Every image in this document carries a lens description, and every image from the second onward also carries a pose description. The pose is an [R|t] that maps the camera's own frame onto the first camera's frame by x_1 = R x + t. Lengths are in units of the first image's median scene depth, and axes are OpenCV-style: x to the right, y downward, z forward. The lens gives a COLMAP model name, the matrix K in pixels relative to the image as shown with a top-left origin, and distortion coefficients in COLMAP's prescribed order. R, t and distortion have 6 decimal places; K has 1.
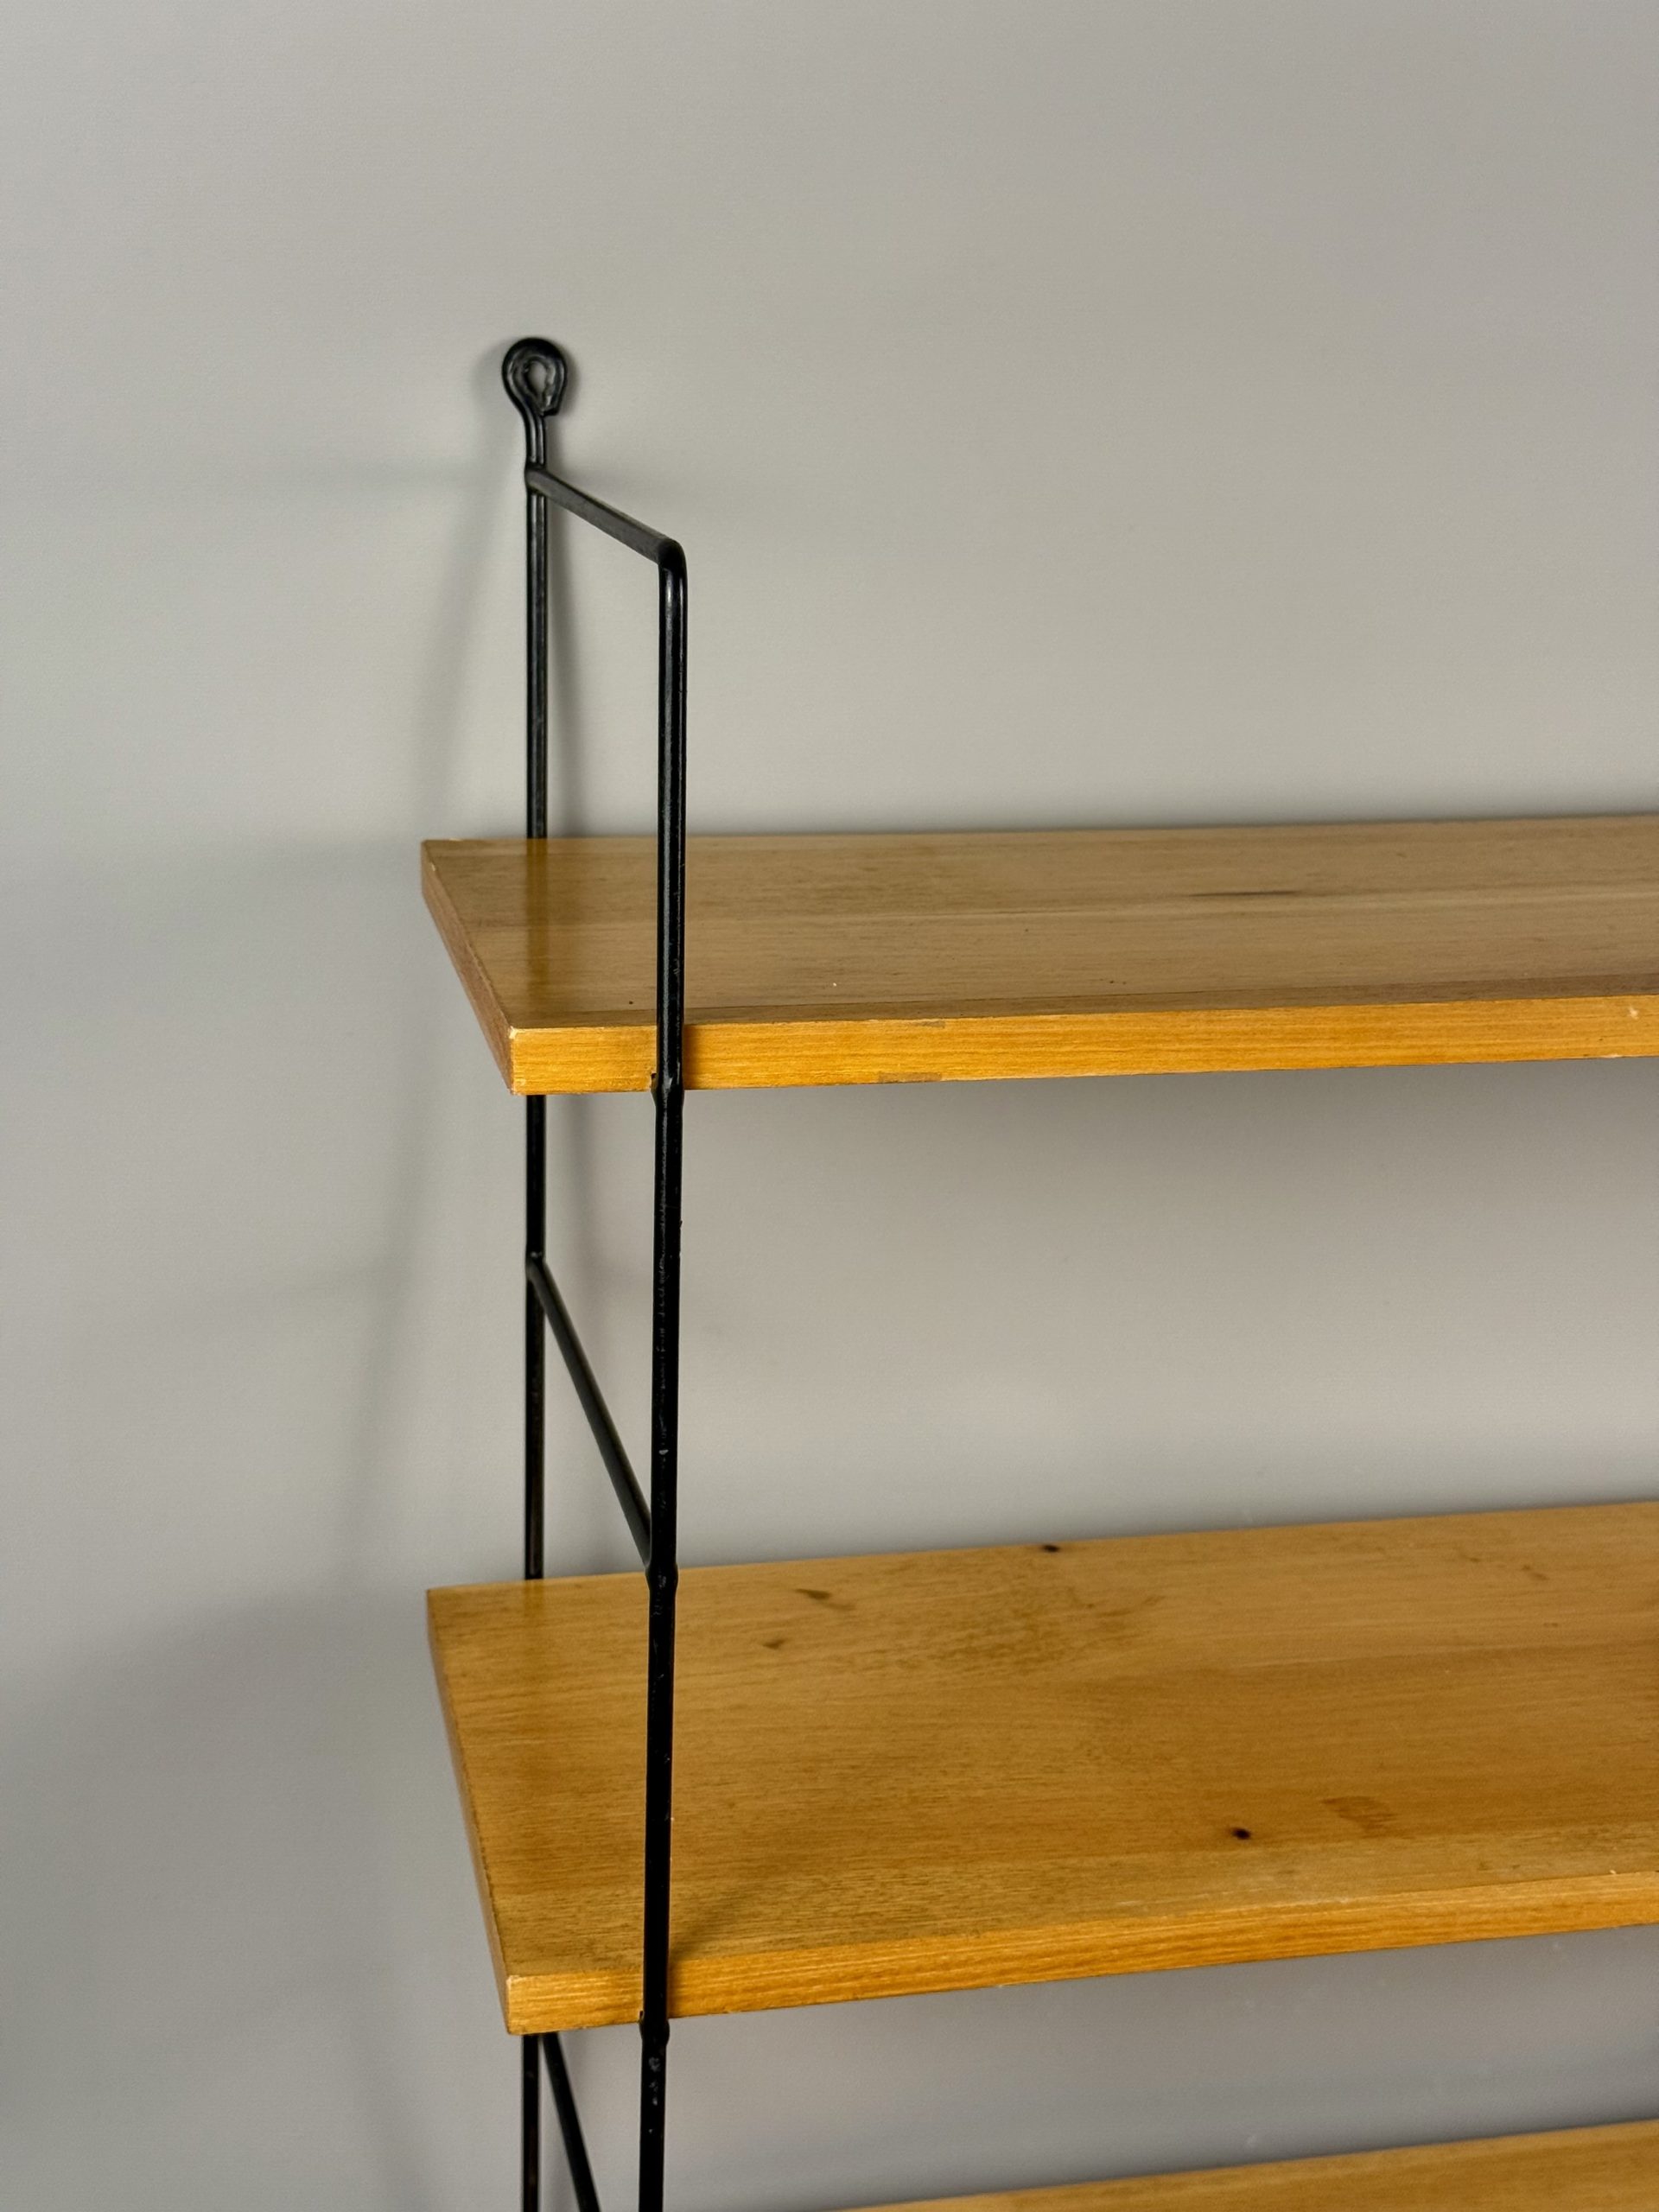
lens RADIAL K [[3112.2, 0, 829.5], [0, 3112.2, 1106.0], [0, 0, 1]] dist [0.231950, -0.671743]
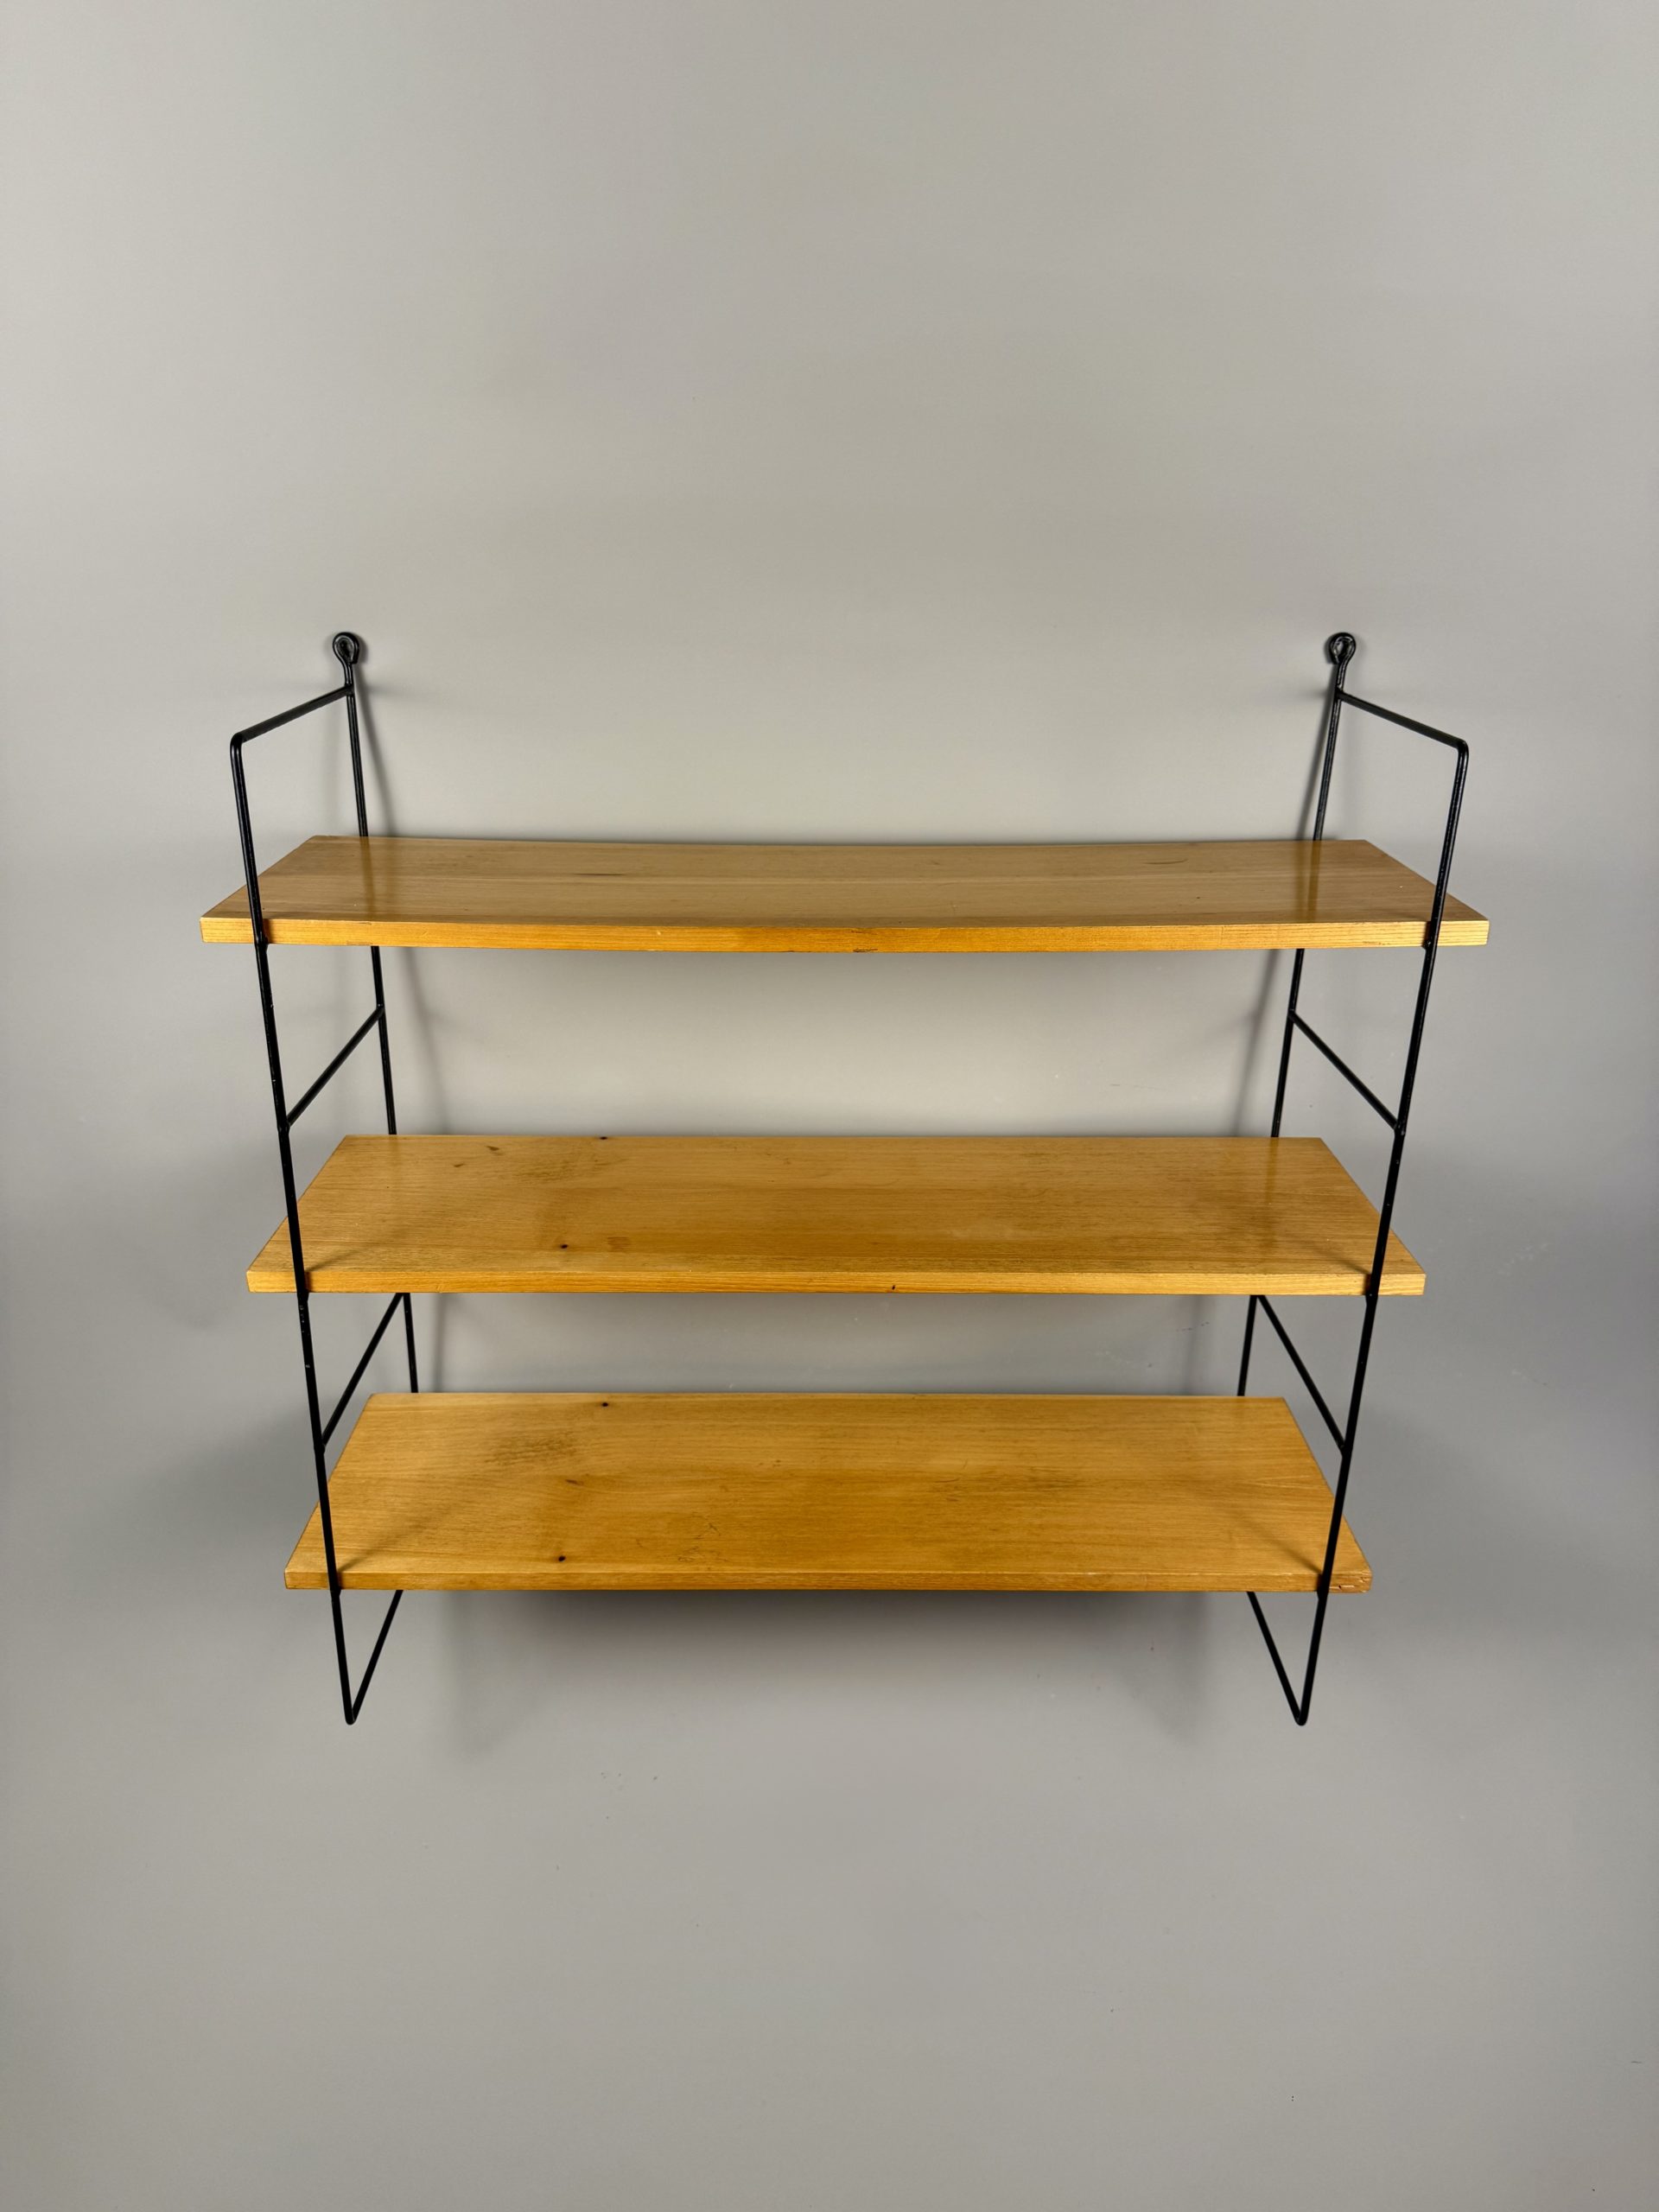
lens RADIAL K [[1554.7, 0, 829.5], [0, 1554.7, 1106.0], [0, 0, 1]] dist [0.116156, -0.000524]
pose [[0.979184, 0.068440, -0.191087, 0.572260], [-0.047374, 0.992498, 0.112712, -0.035199], [0.197368, -0.101313, 0.975080, -0.181541]]
